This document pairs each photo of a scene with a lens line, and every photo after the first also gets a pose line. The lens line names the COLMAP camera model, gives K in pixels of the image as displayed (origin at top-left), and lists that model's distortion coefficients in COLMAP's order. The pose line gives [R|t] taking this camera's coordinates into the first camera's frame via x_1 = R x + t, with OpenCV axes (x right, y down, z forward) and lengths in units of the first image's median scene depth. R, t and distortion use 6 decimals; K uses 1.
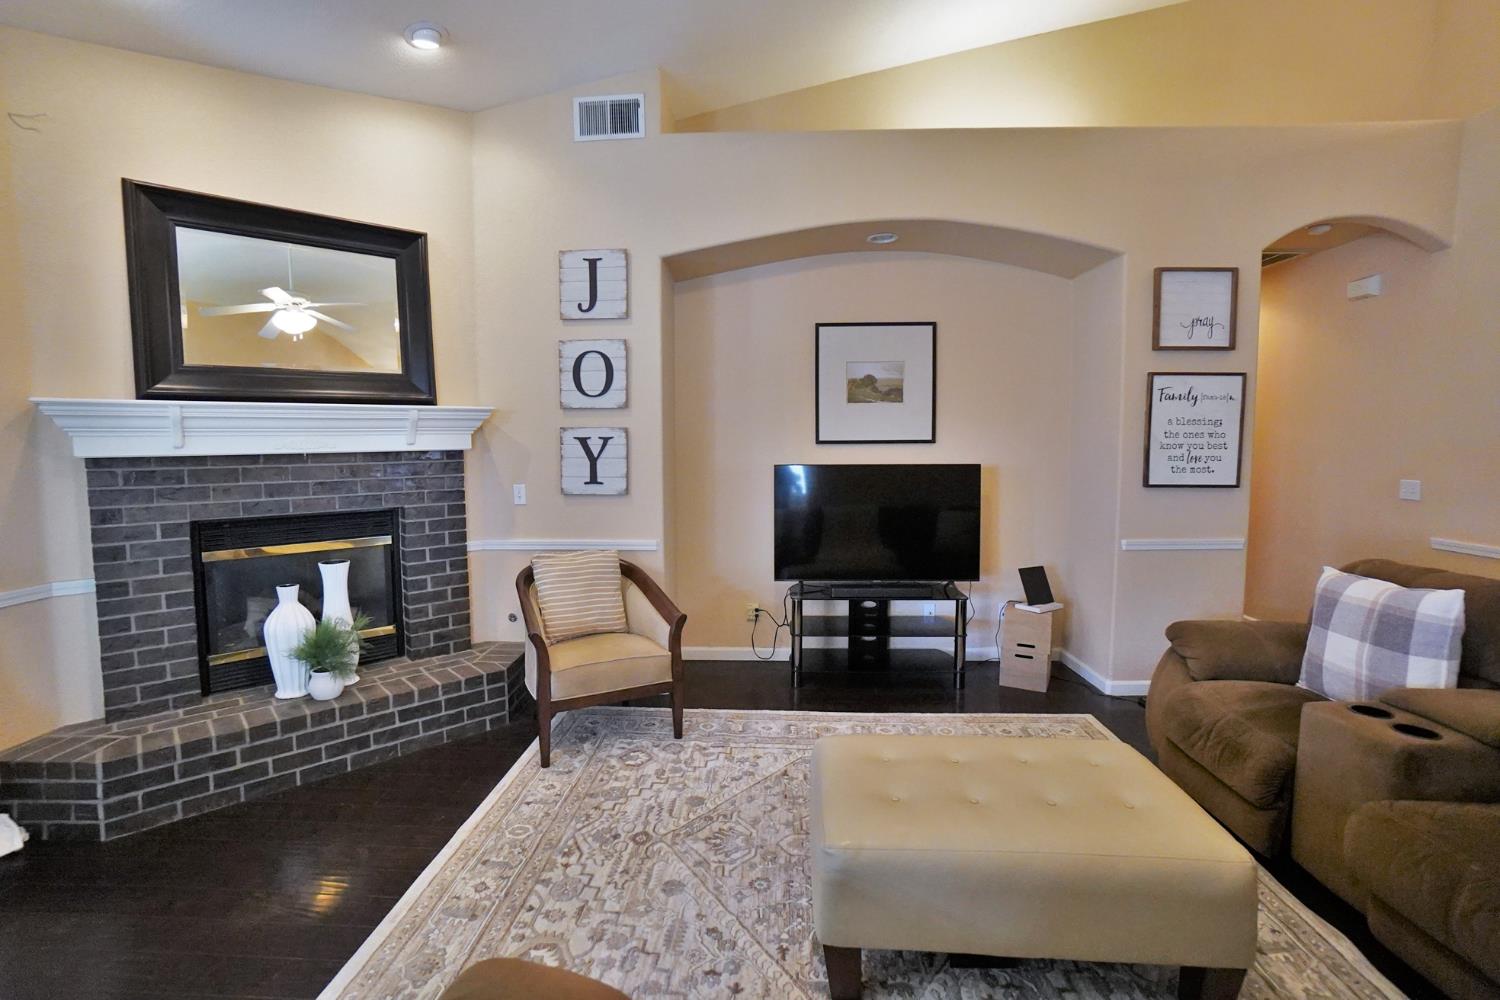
lens RADIAL K [[662.8, 0, 735.4], [0, 662.8, 488.9], [0, 0, 1]] dist [-0.067364, 0.024328]
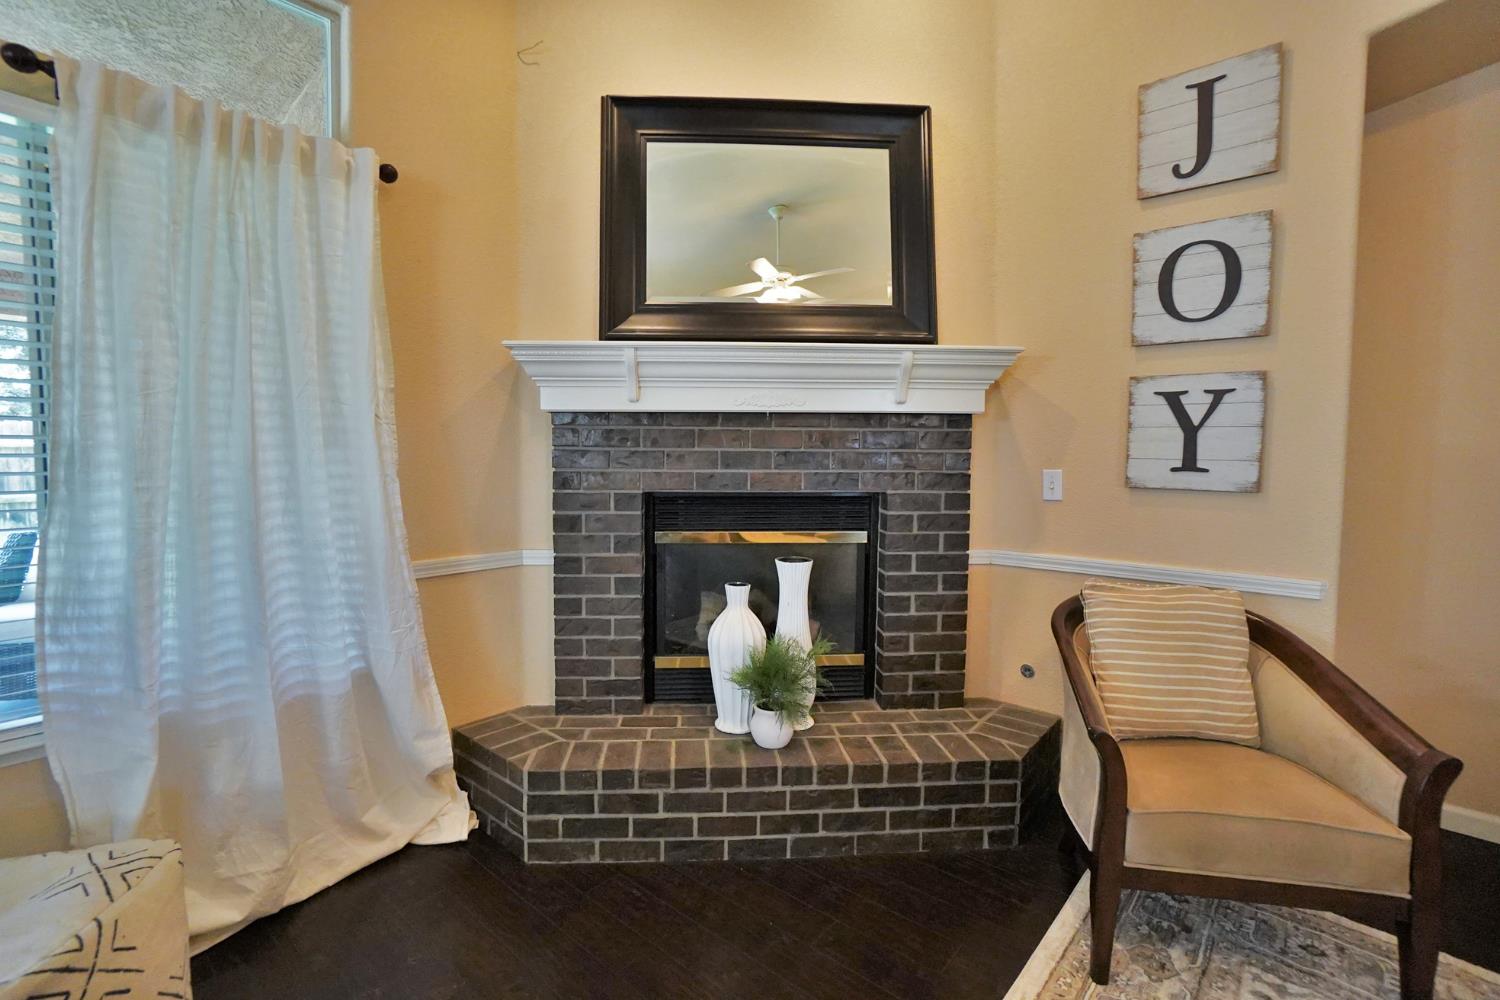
lens RADIAL K [[664.6, 0, 738.2], [0, 664.6, 491.9], [0, 0, 1]] dist [-0.063596, 0.022139]
pose [[0.778134, 0.045524, -0.626447, -0.179022], [-0.054615, 0.998496, 0.004722, 0.031999], [0.625720, 0.030540, 0.779450, 0.331508]]
